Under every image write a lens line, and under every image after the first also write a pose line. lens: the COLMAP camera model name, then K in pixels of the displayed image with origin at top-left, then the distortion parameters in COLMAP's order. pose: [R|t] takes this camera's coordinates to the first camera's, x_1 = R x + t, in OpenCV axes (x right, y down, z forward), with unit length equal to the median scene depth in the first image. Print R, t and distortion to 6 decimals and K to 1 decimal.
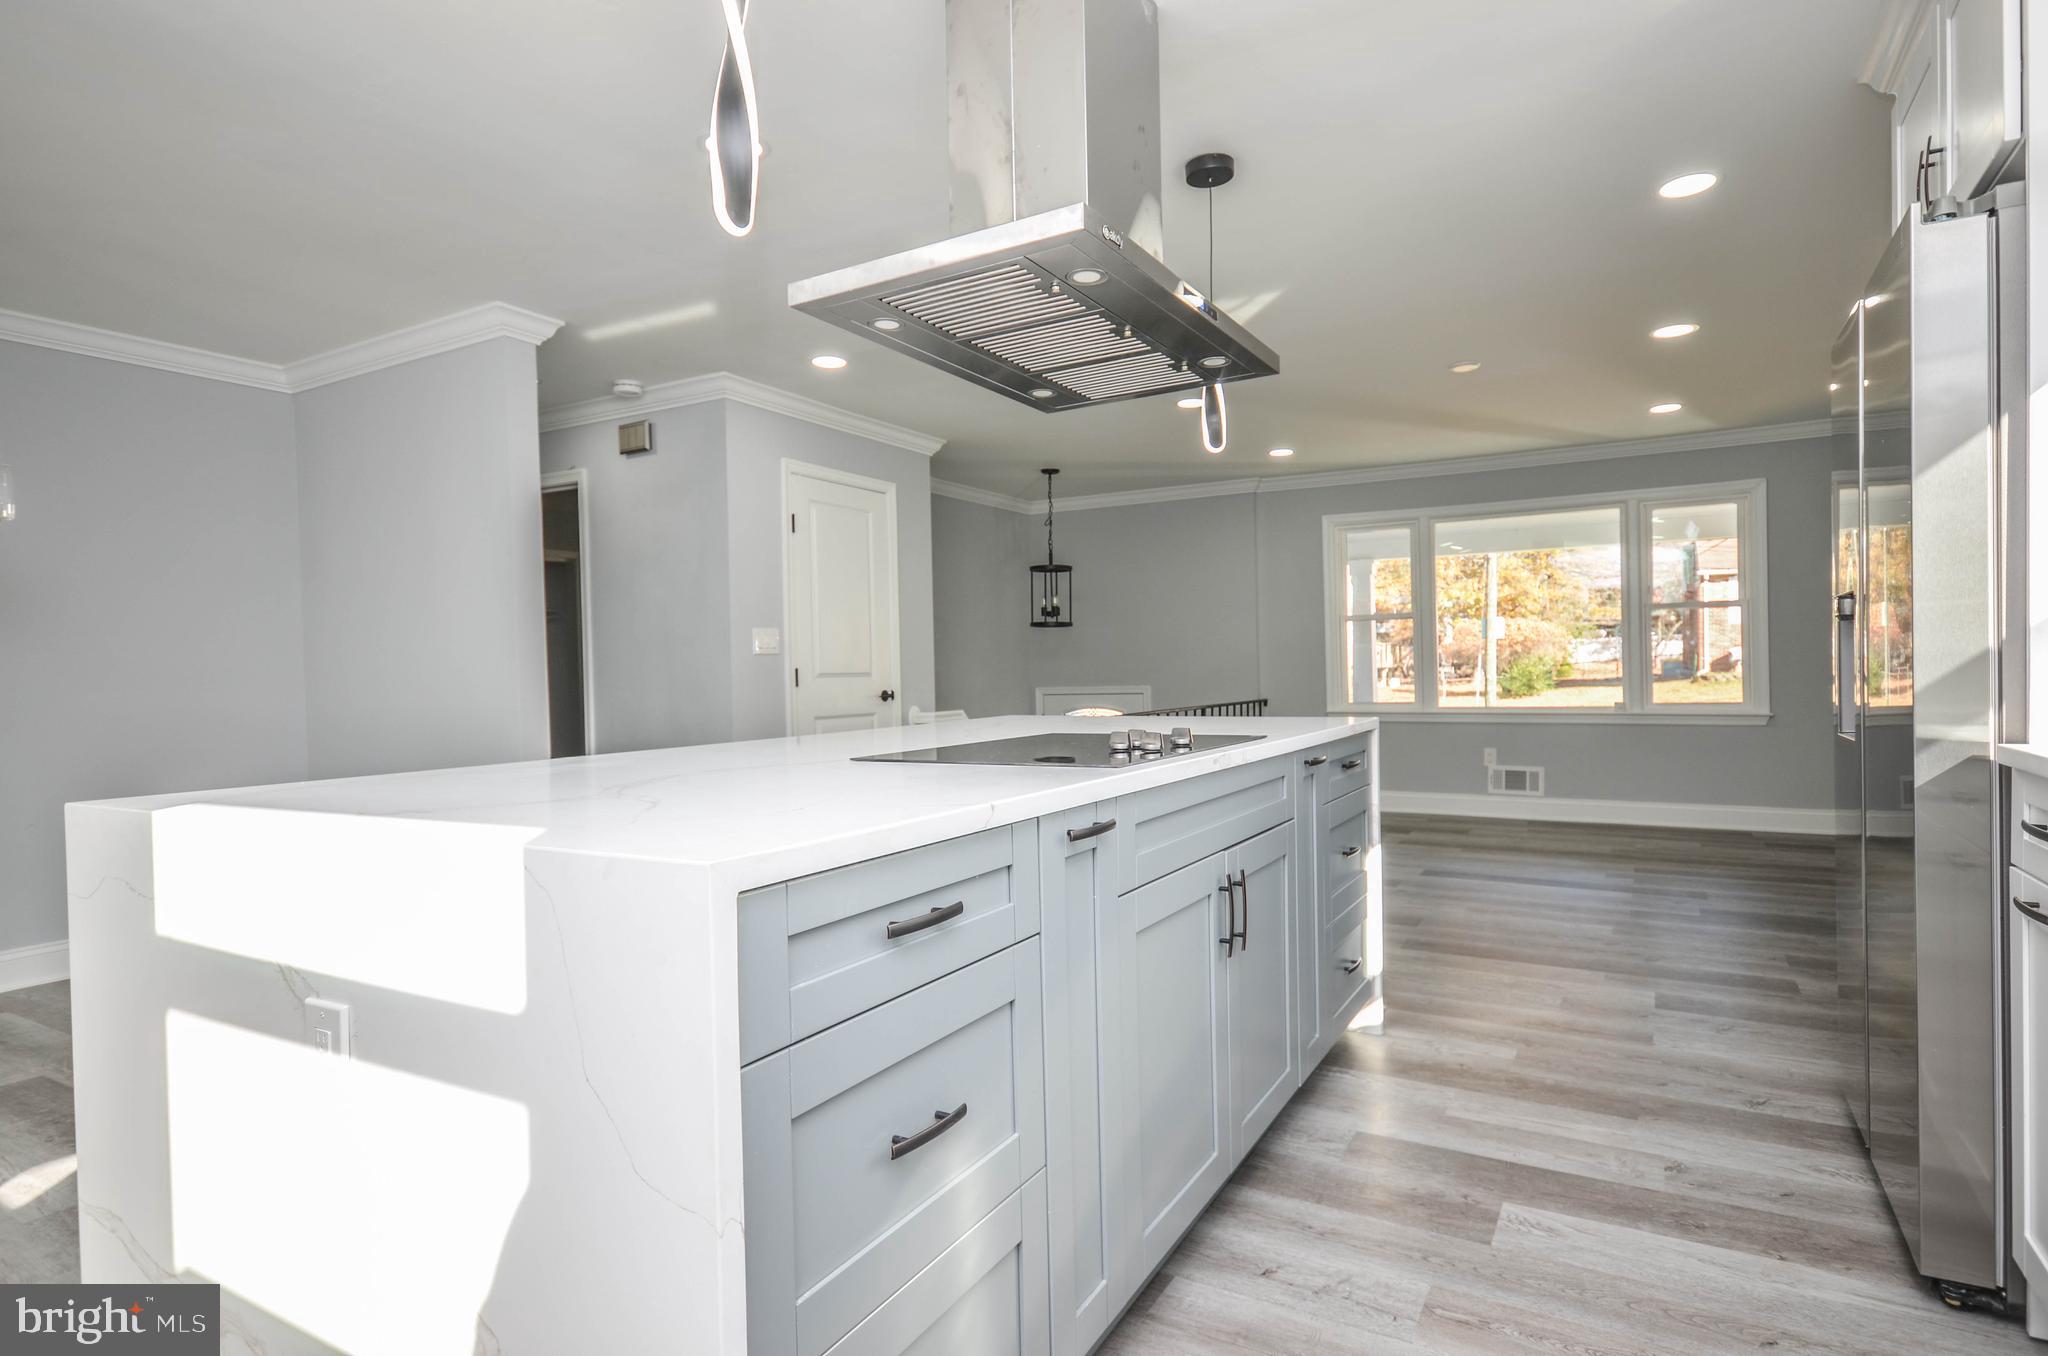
lens RADIAL K [[1063.9, 0, 1050.6], [0, 1063.9, 686.3], [0, 0, 1]] dist [0.011690, 0.001084]
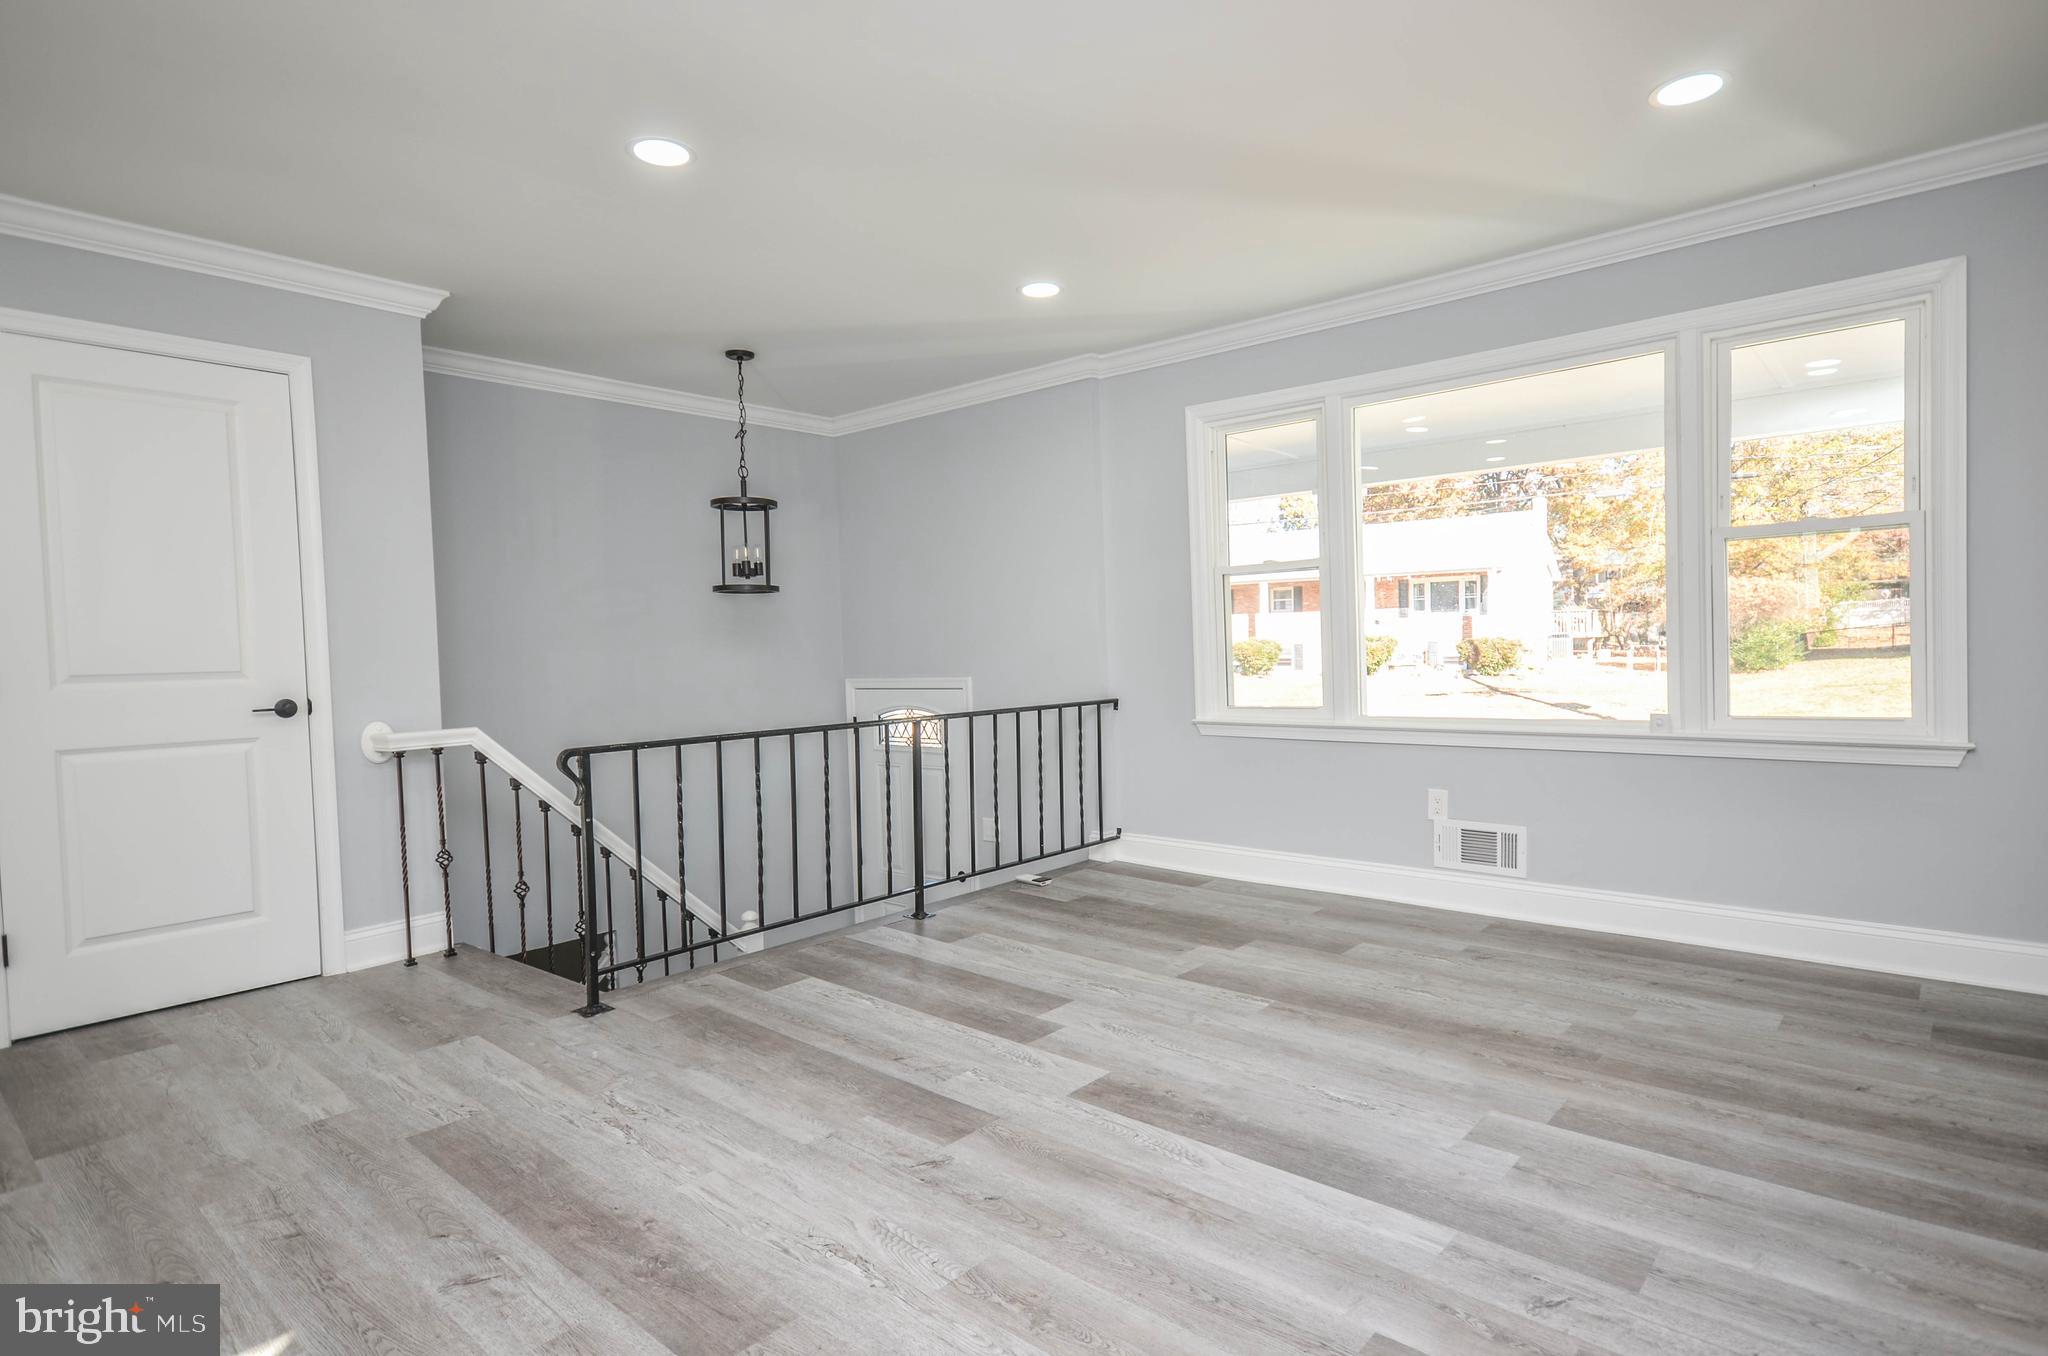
lens RADIAL K [[1063.9, 0, 1050.6], [0, 1063.9, 686.3], [0, 0, 1]] dist [0.011690, 0.001084]
pose [[0.981908, -0.000175, -0.189359, 0.314498], [0.005141, 0.999656, 0.025735, -0.013829], [0.189289, -0.026243, 0.981571, 0.390805]]
